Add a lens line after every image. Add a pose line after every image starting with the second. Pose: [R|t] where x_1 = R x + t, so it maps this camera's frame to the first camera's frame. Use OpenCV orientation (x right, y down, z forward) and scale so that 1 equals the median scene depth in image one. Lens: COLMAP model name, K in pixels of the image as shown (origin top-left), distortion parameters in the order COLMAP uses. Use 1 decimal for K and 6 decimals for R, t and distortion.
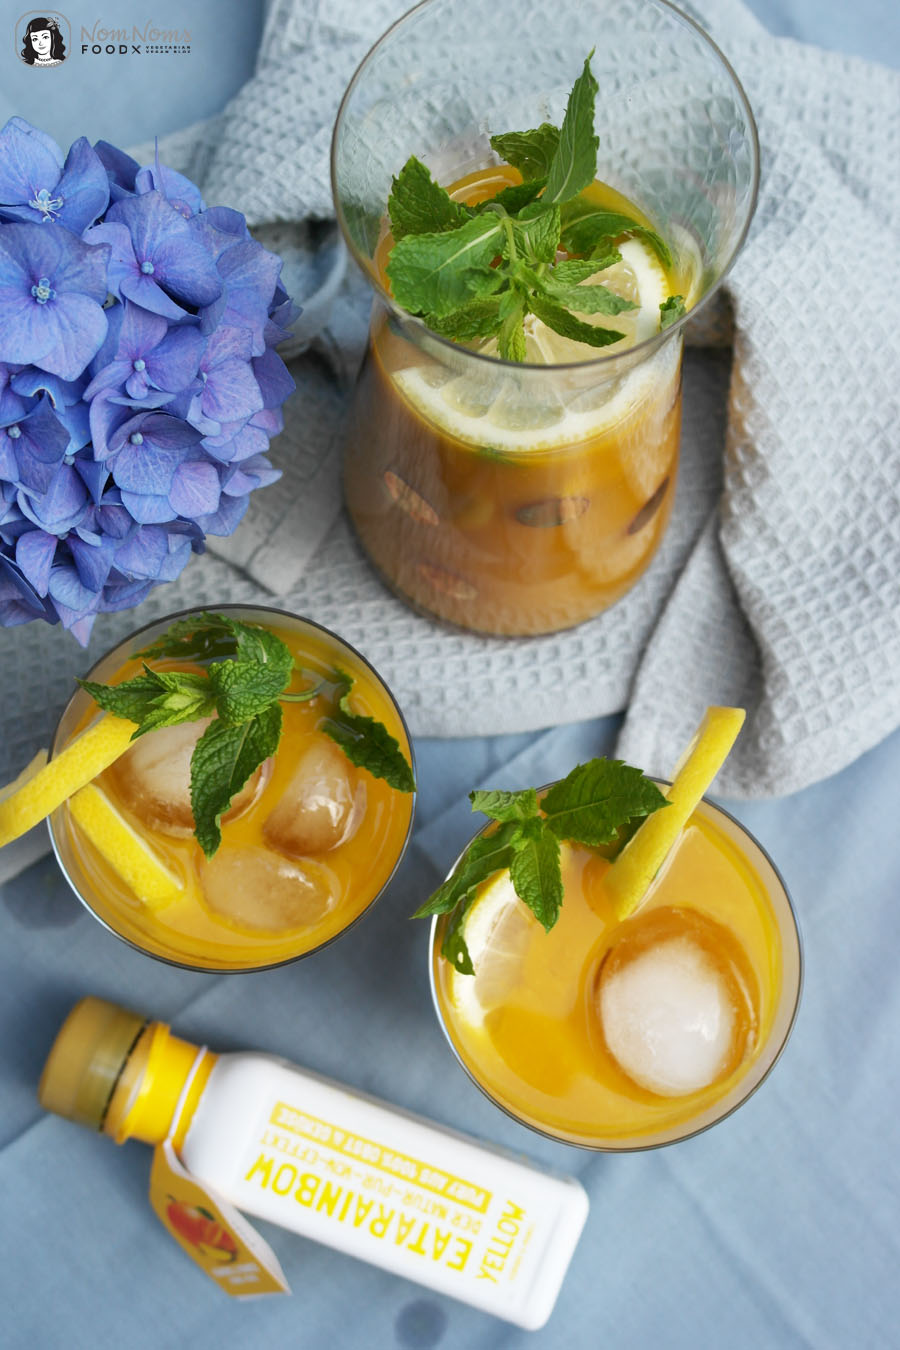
lens RADIAL K [[1999.2, 0, 450.0], [0, 1999.2, 675.0], [0, 0, 1]] dist [0.015179, -0.076146]
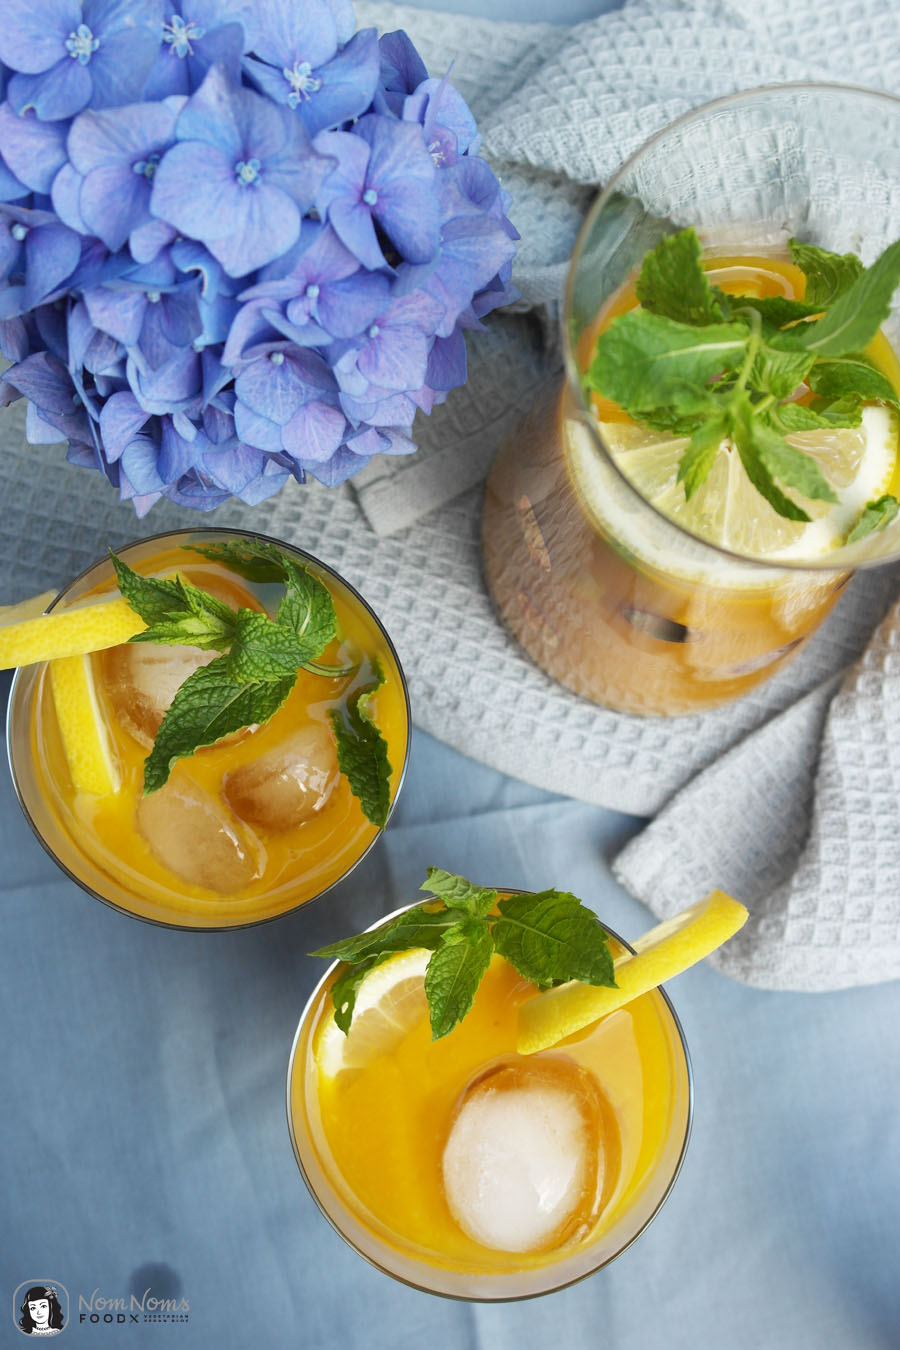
lens RADIAL K [[1999.2, 0, 450.0], [0, 1999.2, 675.0], [0, 0, 1]] dist [0.015179, -0.076146]
pose [[0.882207, 0.469616, -0.034224, 0.008242], [-0.465345, 0.880658, 0.088859, -0.101595], [0.071869, -0.062466, 0.995456, 0.099148]]
